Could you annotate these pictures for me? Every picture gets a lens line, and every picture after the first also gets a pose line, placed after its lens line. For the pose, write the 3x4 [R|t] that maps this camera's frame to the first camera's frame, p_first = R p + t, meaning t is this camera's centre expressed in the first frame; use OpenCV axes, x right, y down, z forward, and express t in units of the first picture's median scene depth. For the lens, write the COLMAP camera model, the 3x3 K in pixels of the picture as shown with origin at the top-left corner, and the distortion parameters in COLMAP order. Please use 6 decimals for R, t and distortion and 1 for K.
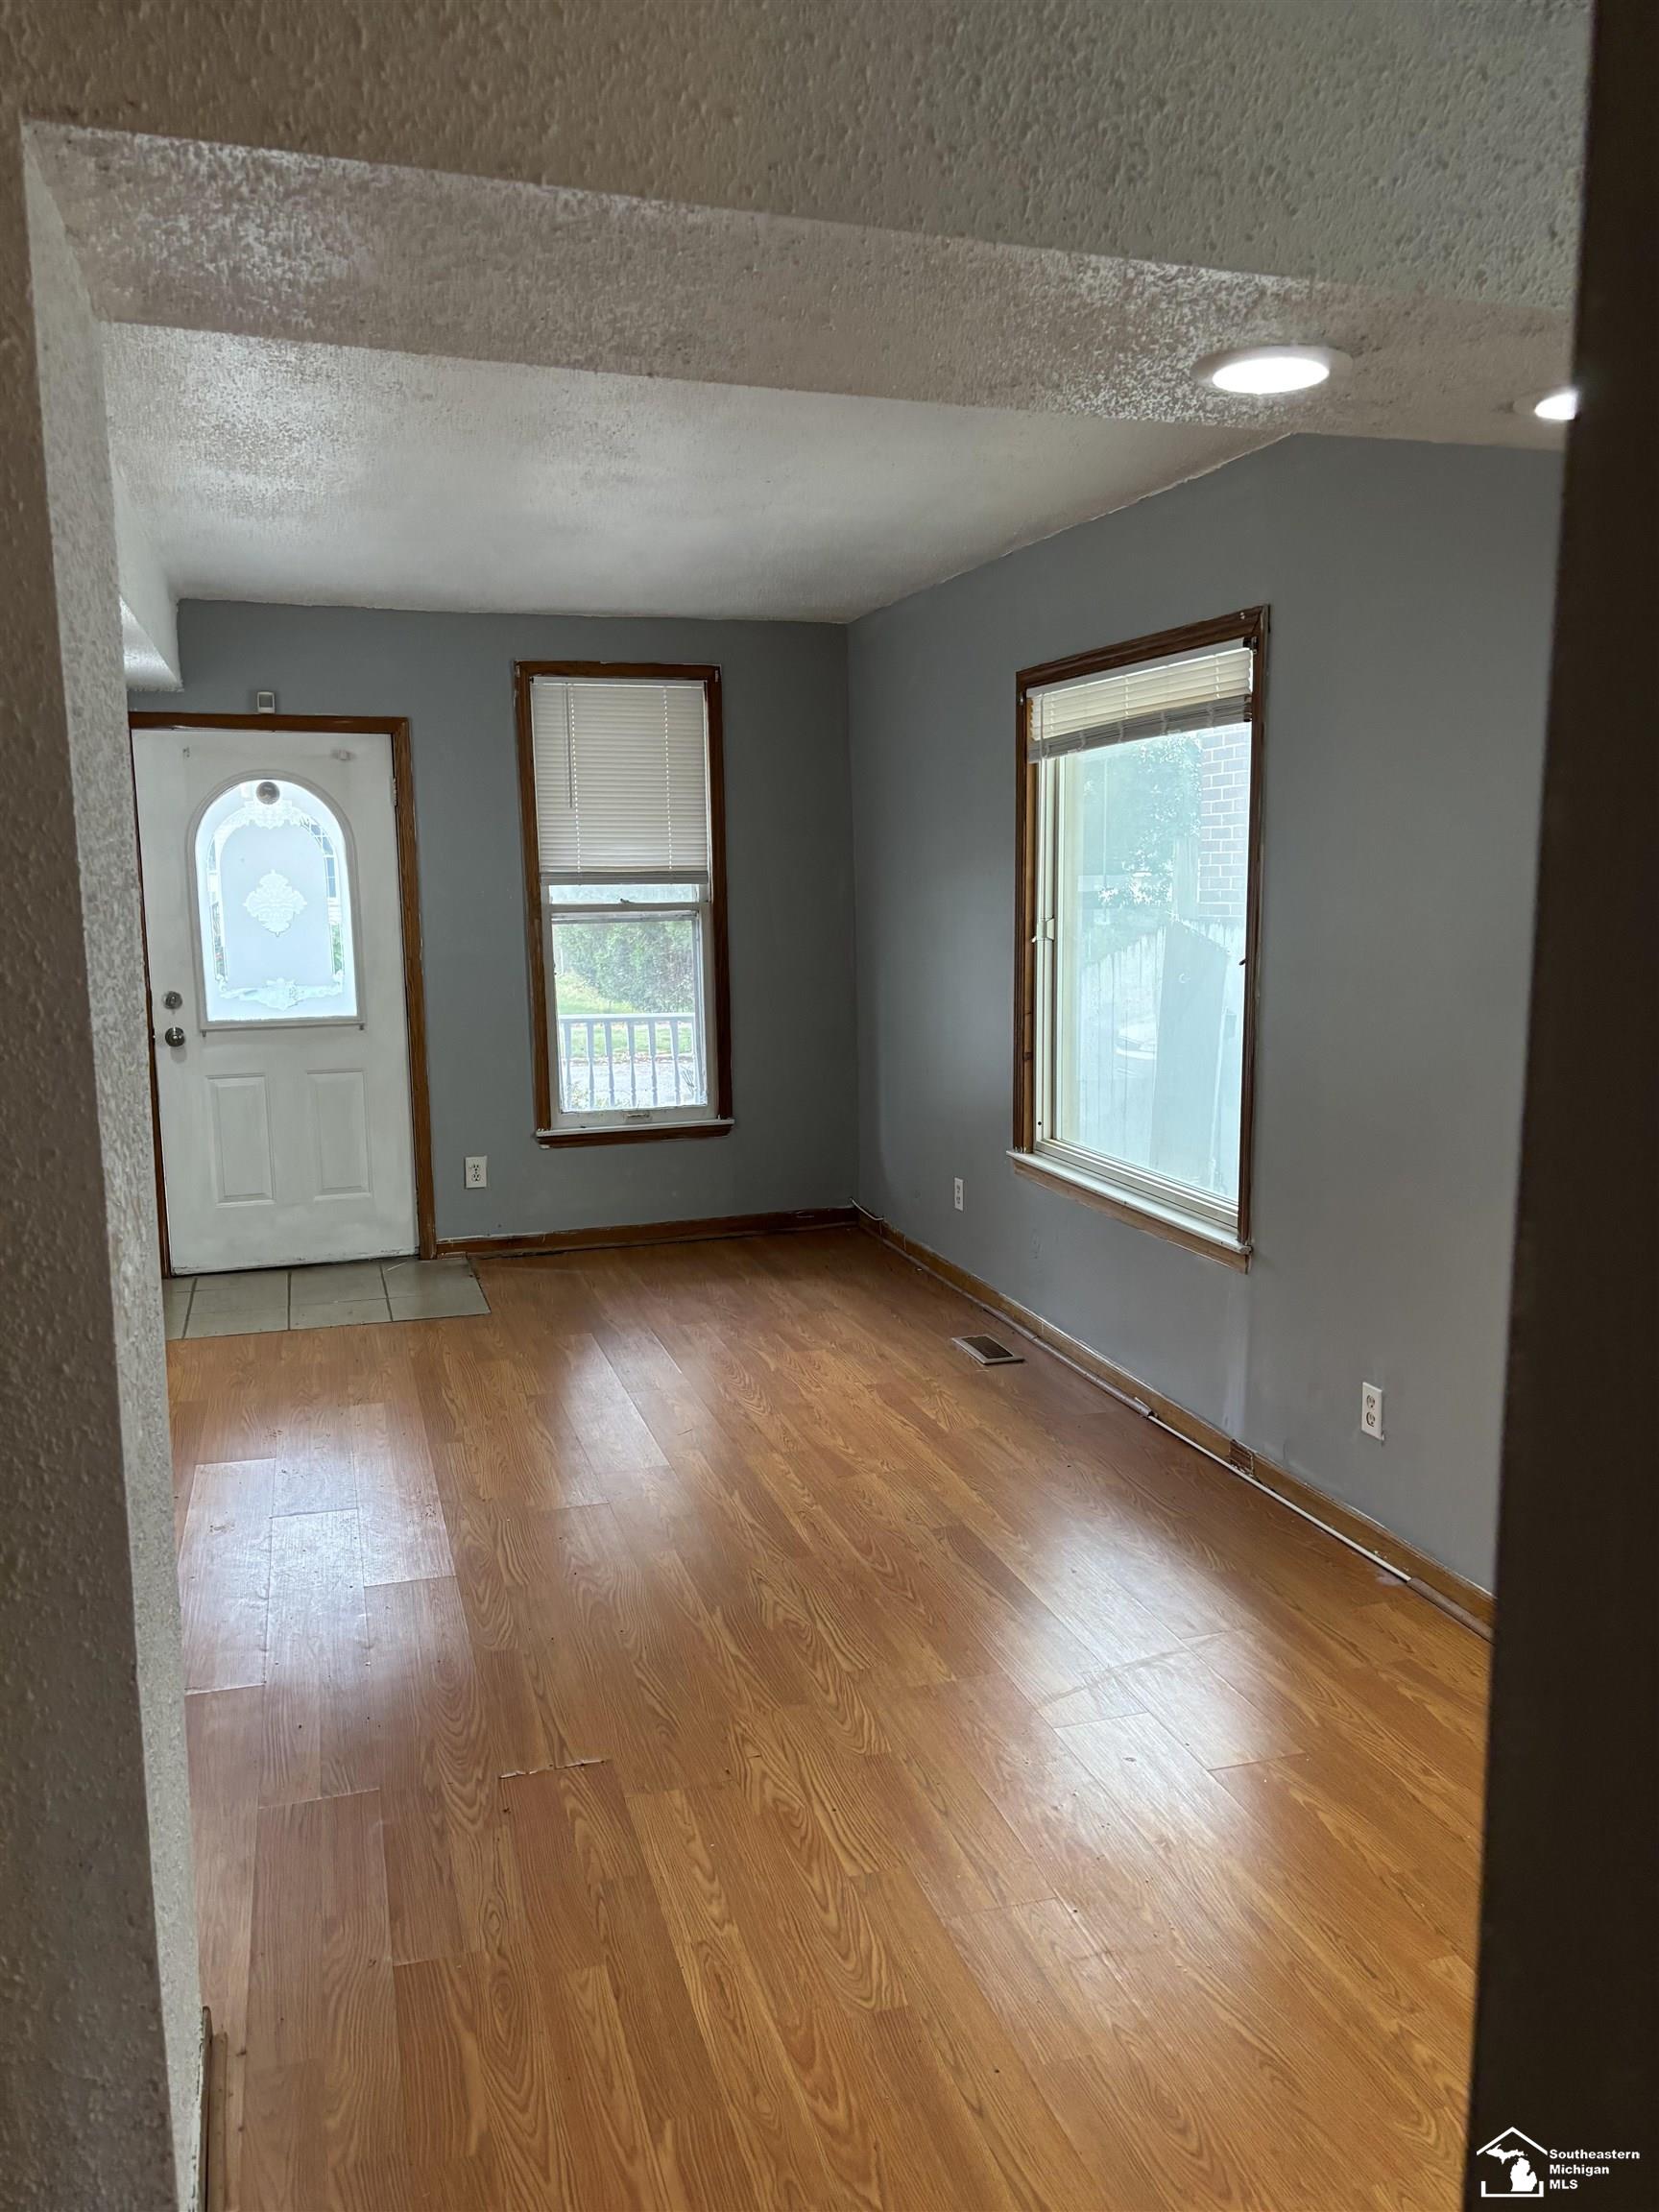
lens RADIAL K [[1651.2, 0, 831.6], [0, 1651.2, 1110.4], [0, 0, 1]] dist [0.013280, 0.002023]
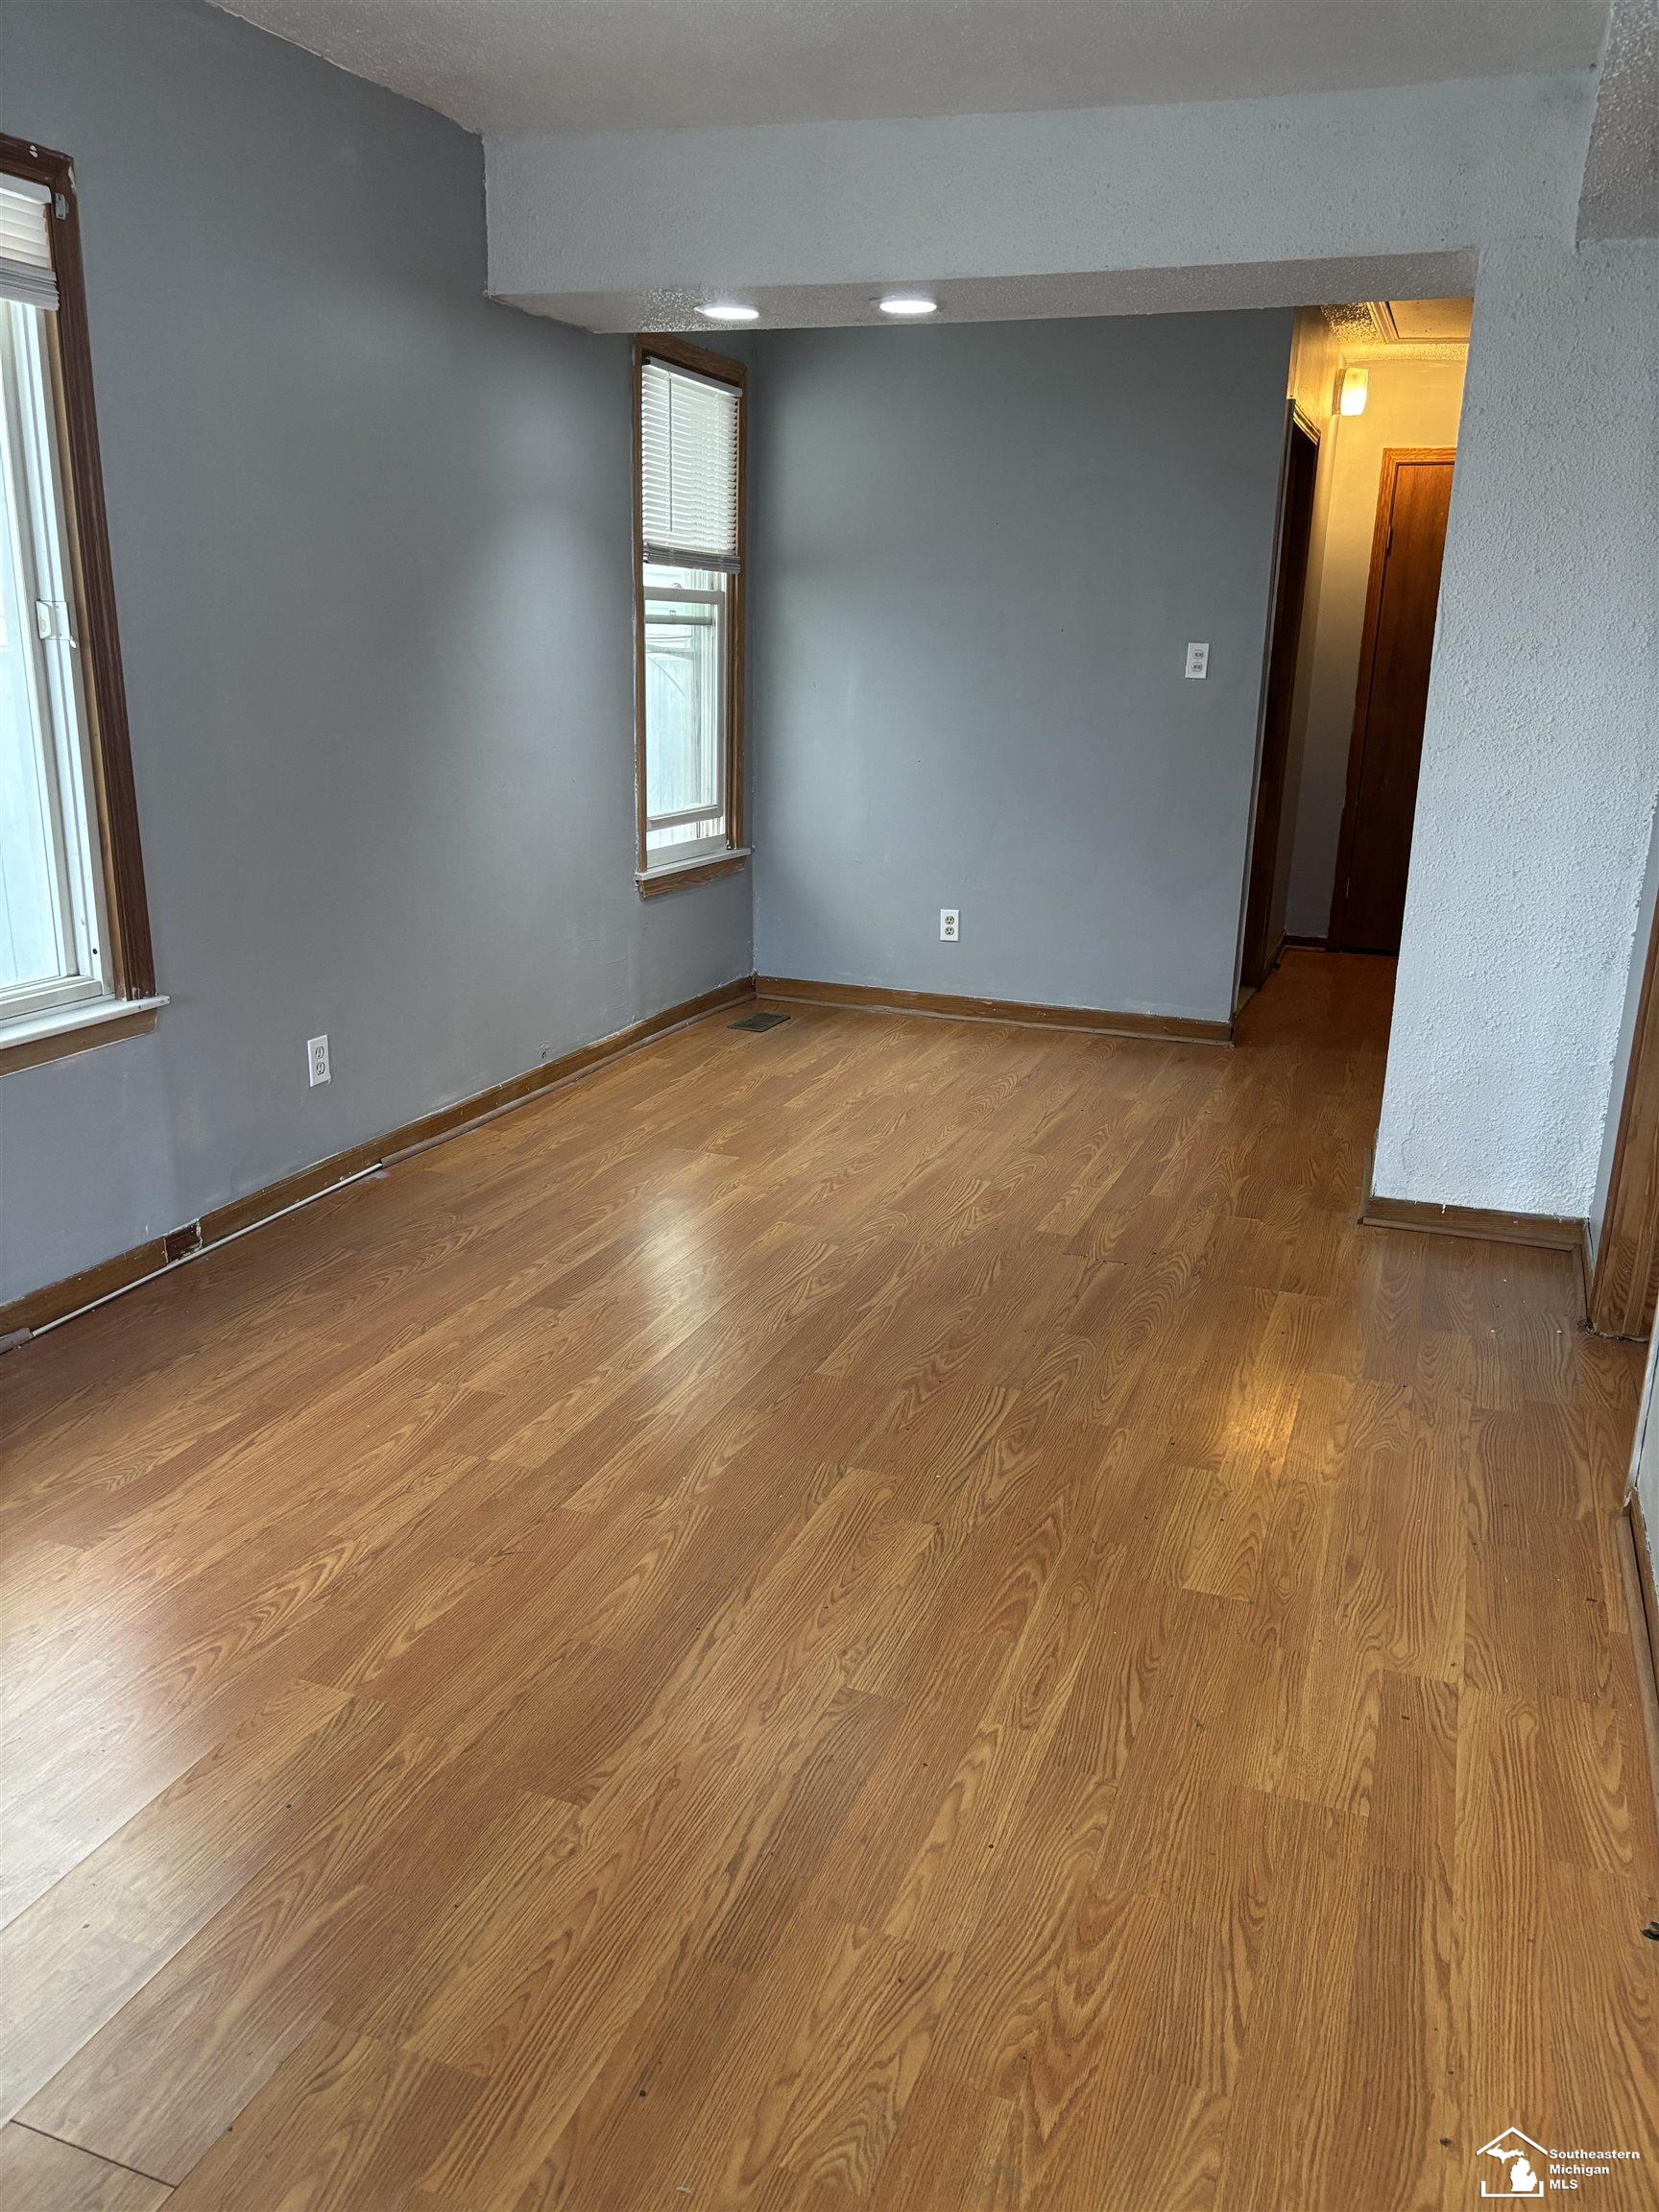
lens RADIAL K [[1651.2, 0, 833.3], [0, 1651.2, 1105.8], [0, 0, 1]] dist [0.013280, 0.002023]
pose [[-0.786719, -0.186629, 0.588424, -0.644346], [0.068476, 0.920939, 0.383643, -0.204519], [-0.613502, 0.342112, -0.711741, 1.744811]]
